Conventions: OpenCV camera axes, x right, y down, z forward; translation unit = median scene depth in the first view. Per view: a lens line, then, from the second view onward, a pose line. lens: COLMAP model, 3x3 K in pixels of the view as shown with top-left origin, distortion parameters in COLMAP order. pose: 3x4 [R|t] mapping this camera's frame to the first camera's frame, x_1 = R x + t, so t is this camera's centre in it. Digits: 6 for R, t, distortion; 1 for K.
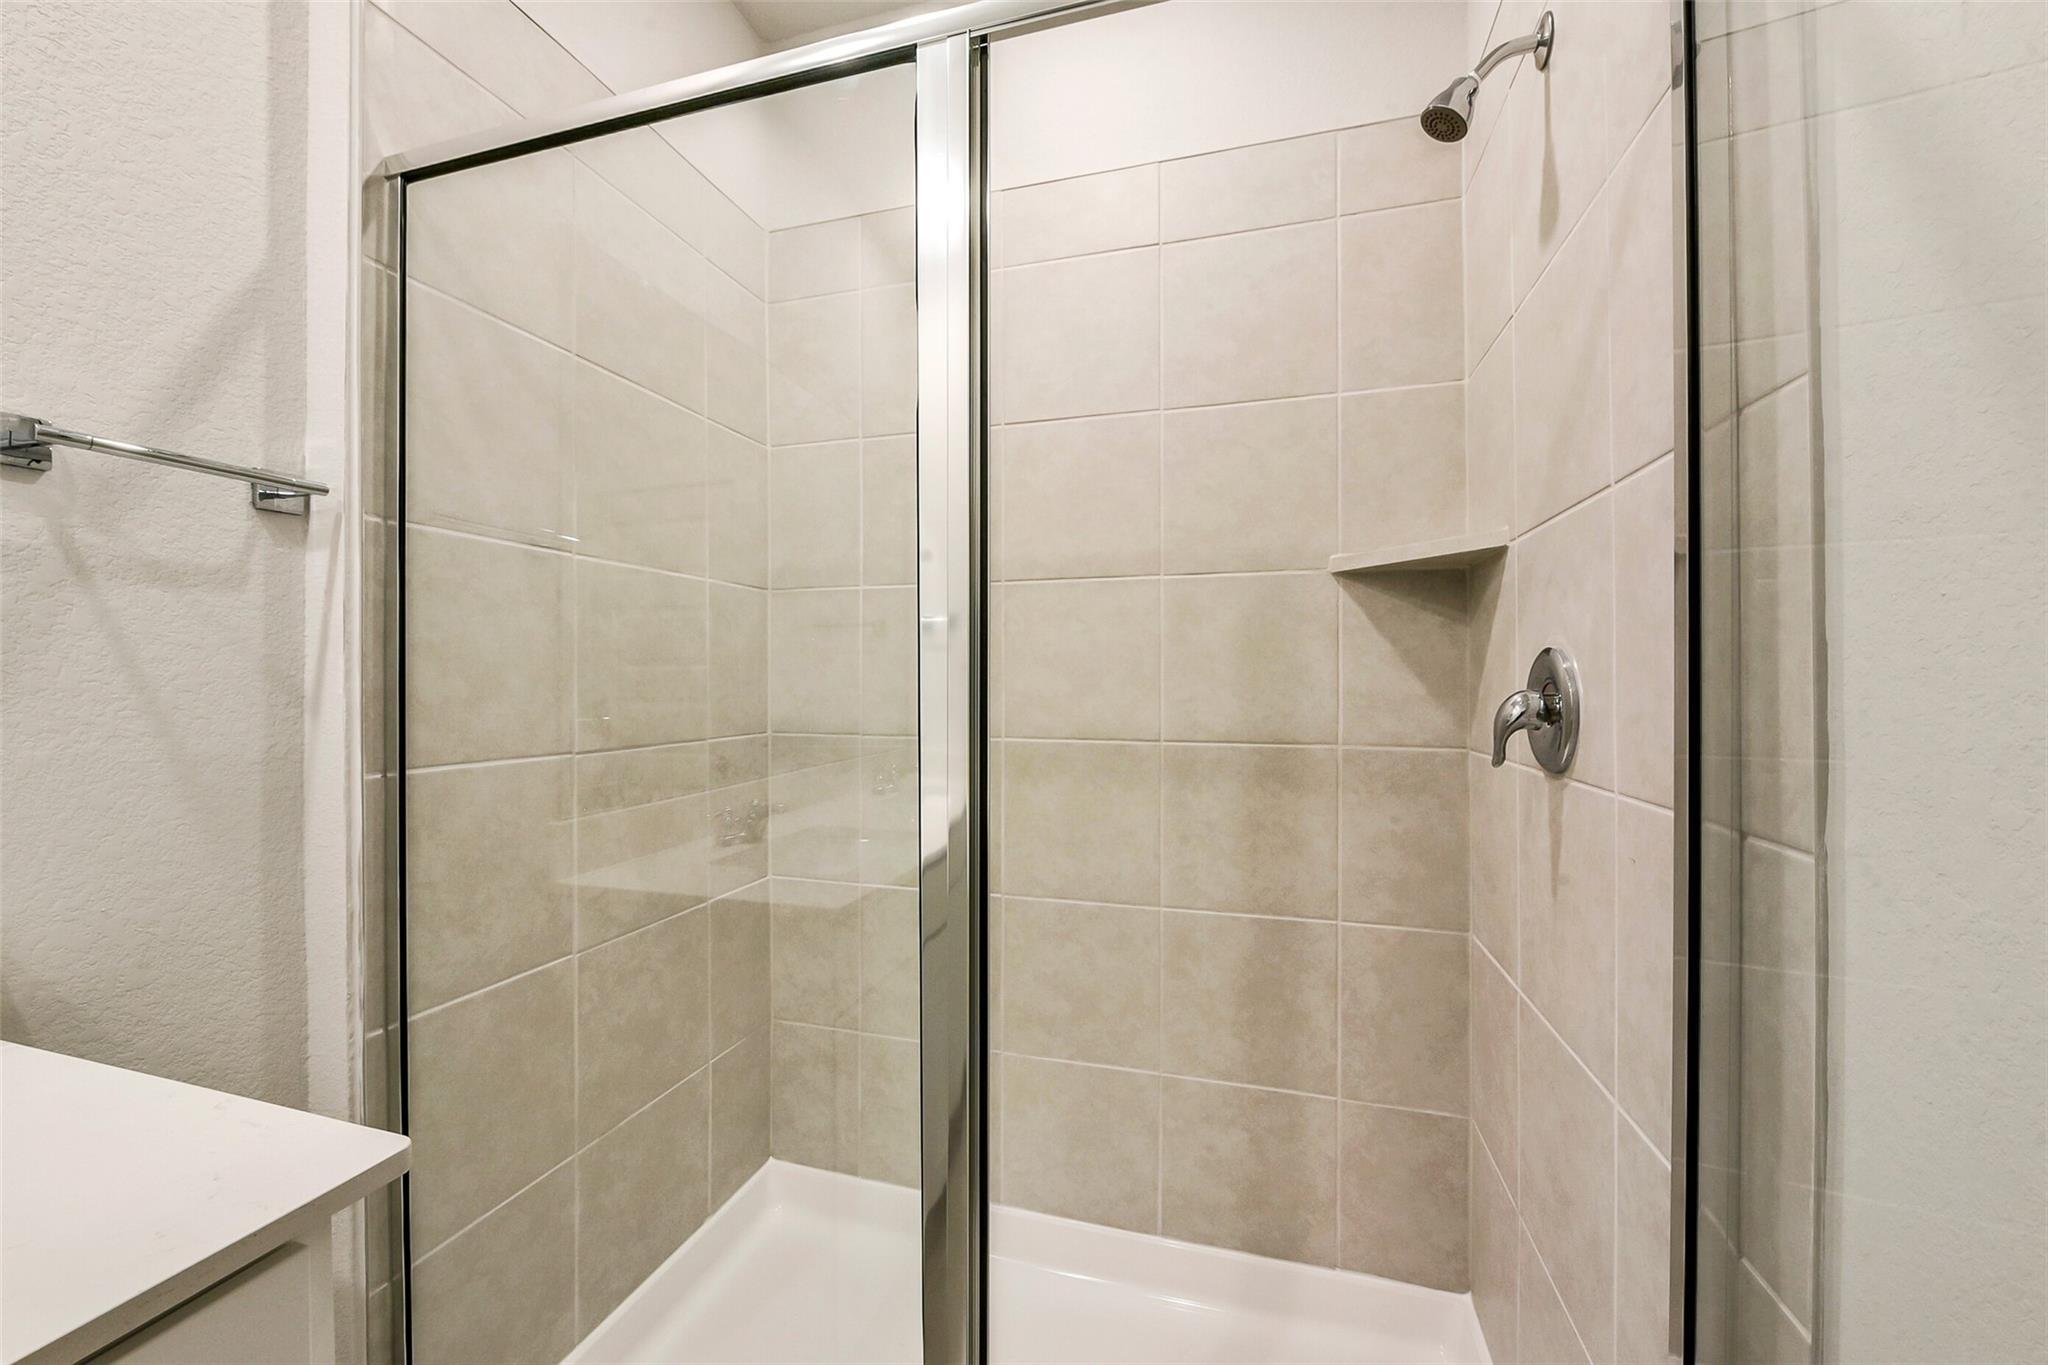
lens RADIAL K [[811.3, 0, 1024.0], [0, 811.3, 682.5], [0, 0, 1]] dist [-0.001124, -0.000007]
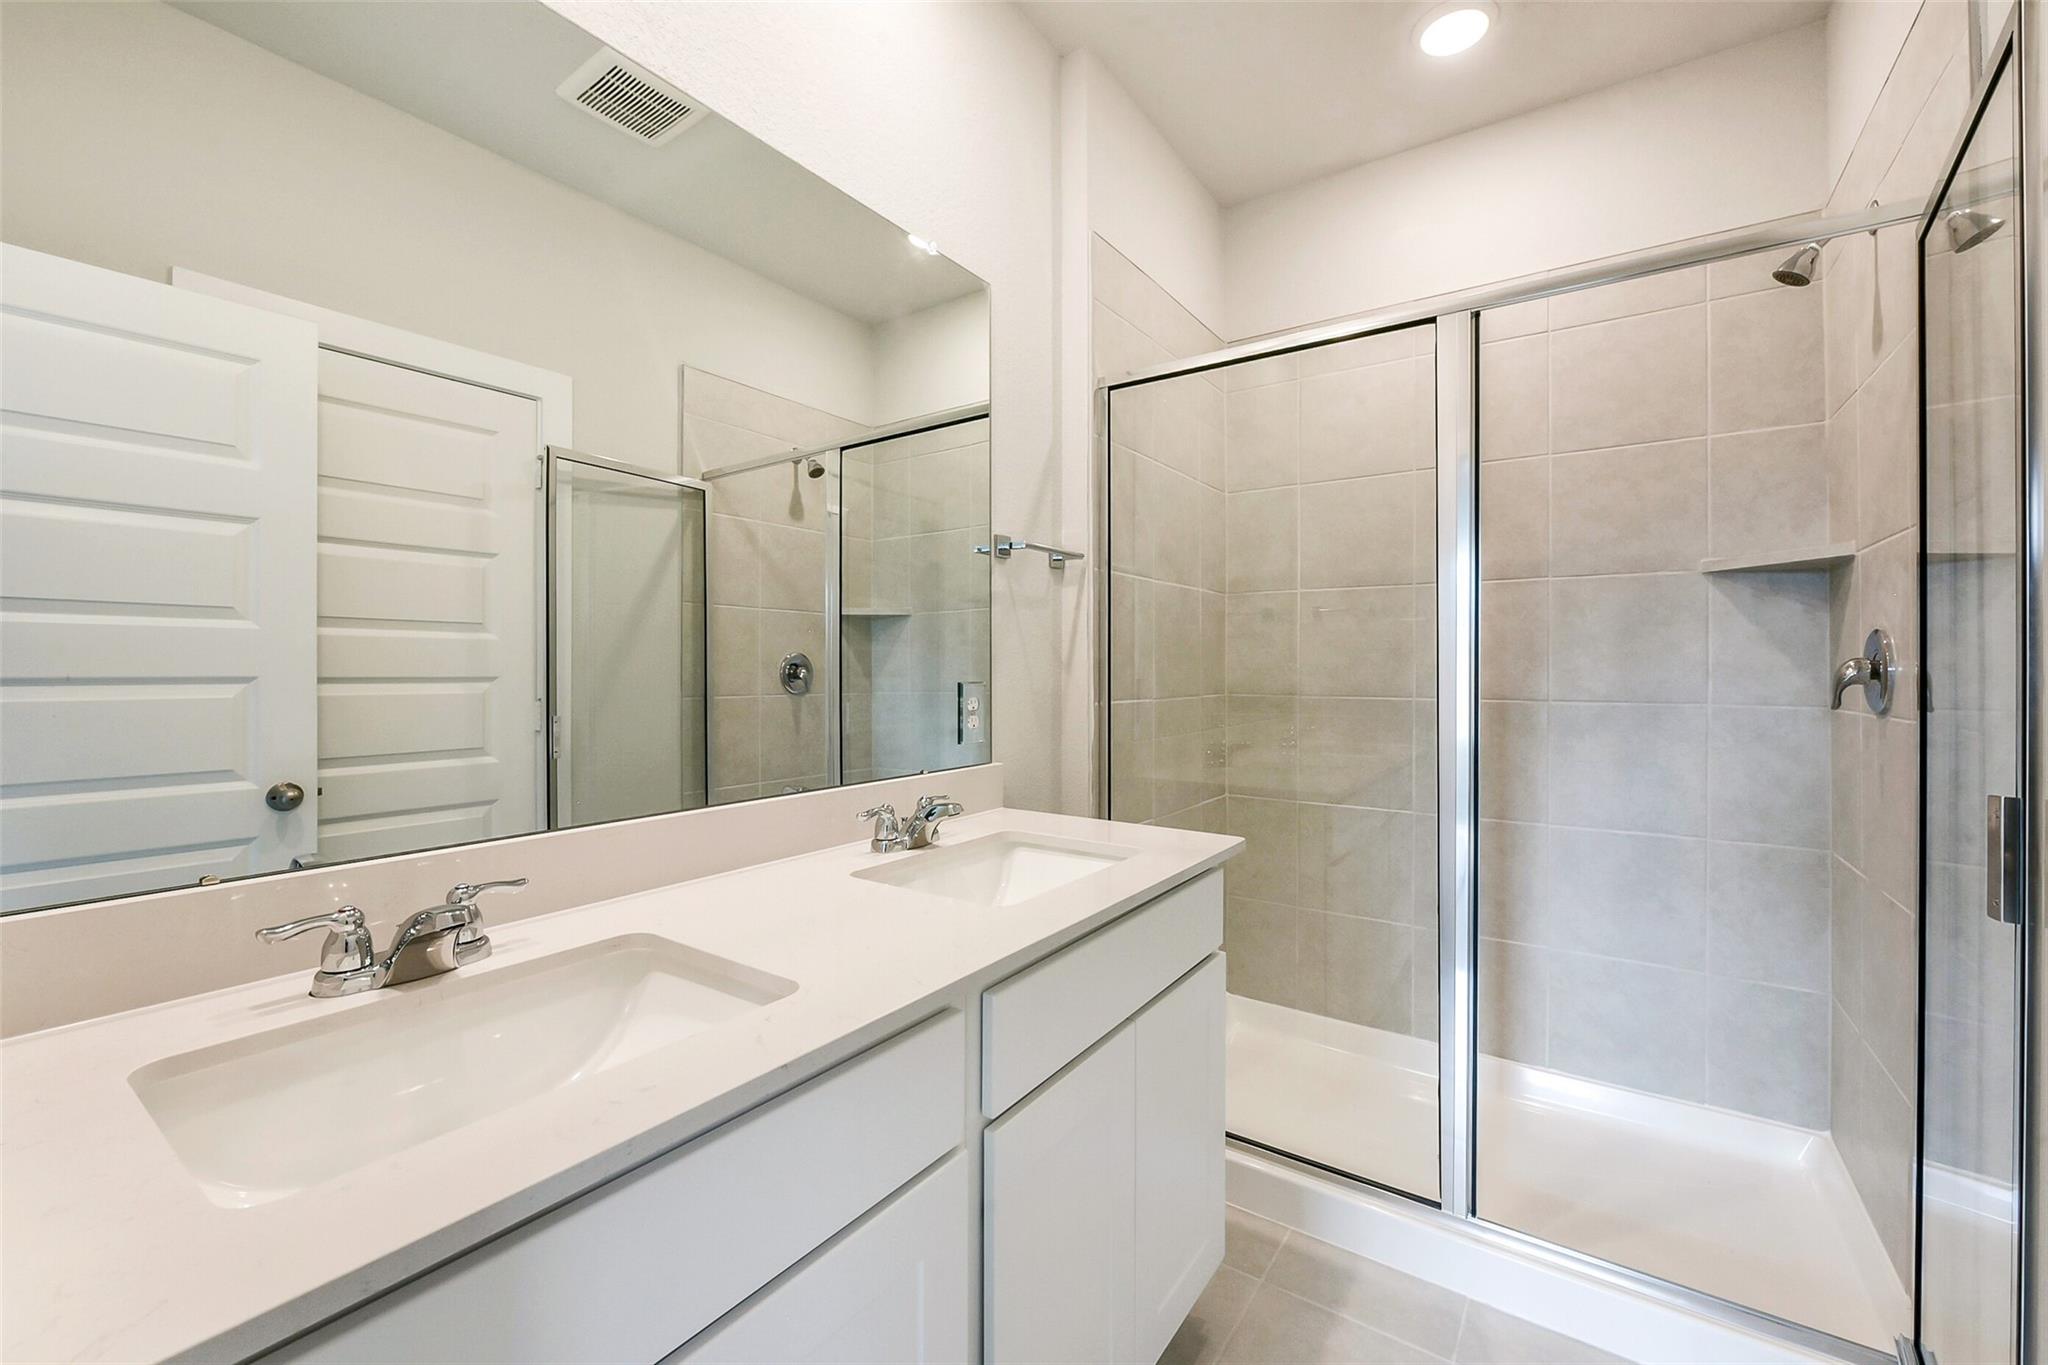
lens RADIAL K [[839.9, 0, 1022.0], [0, 839.9, 666.9], [0, 0, 1]] dist [-0.001294, -0.000487]
pose [[0.948337, 0.002062, -0.317257, -0.336268], [-0.002101, 0.999998, 0.000220, 0.028150], [0.317257, 0.000458, 0.948340, -0.920792]]
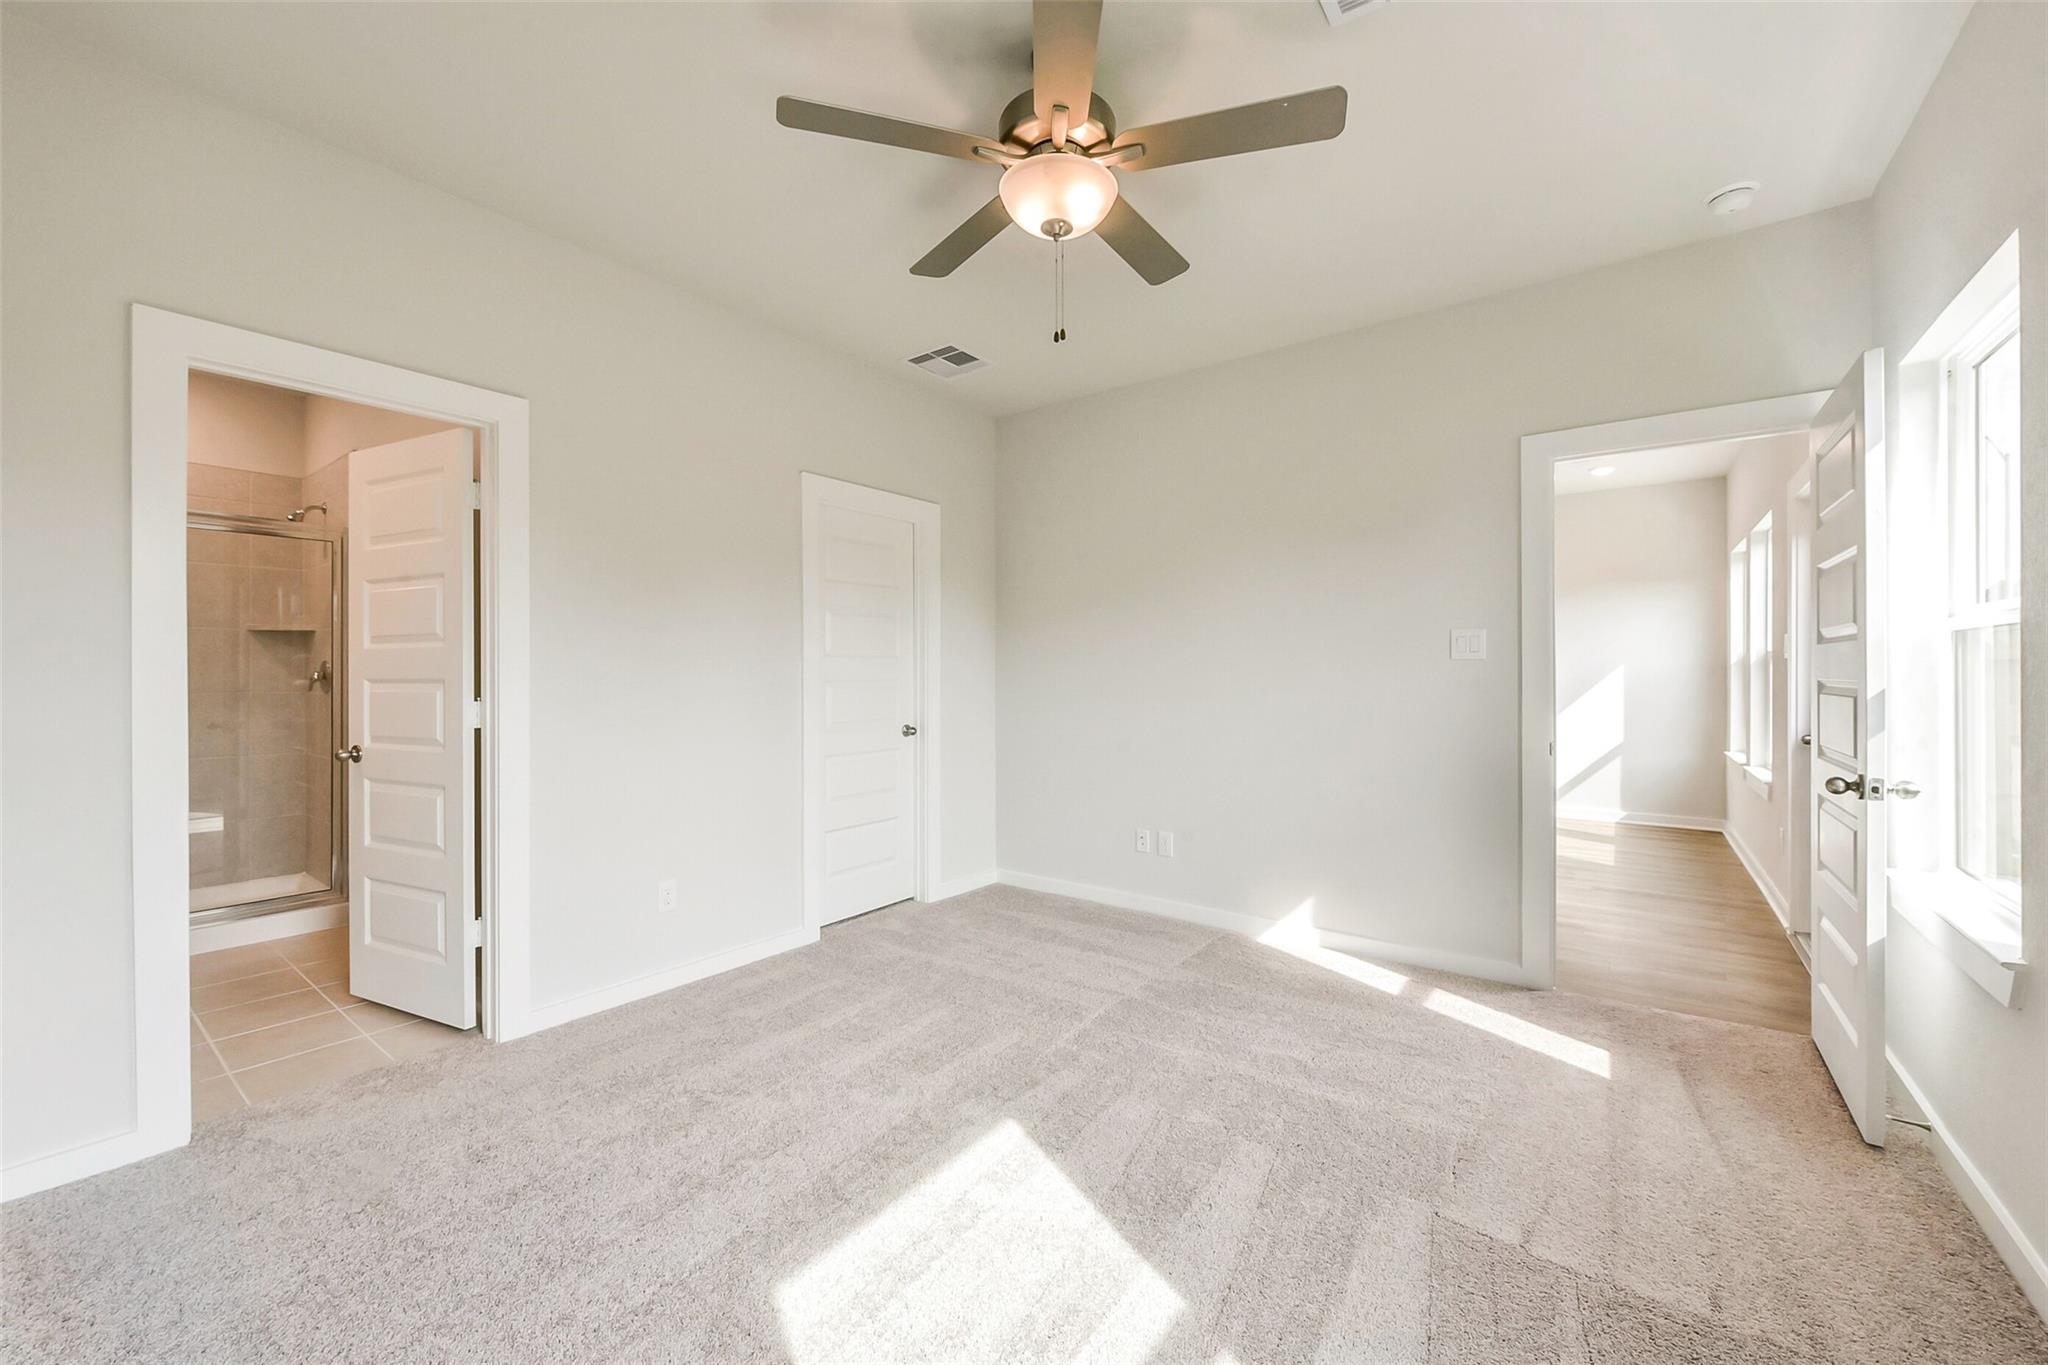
lens RADIAL K [[811.3, 0, 1024.0], [0, 811.3, 682.5], [0, 0, 1]] dist [-0.001124, -0.000007]
pose [[0.301386, -0.003036, 0.953497, -2.062908], [-0.004403, 0.999980, 0.004576, 0.029747], [-0.953492, -0.005577, 0.301367, -3.388280]]
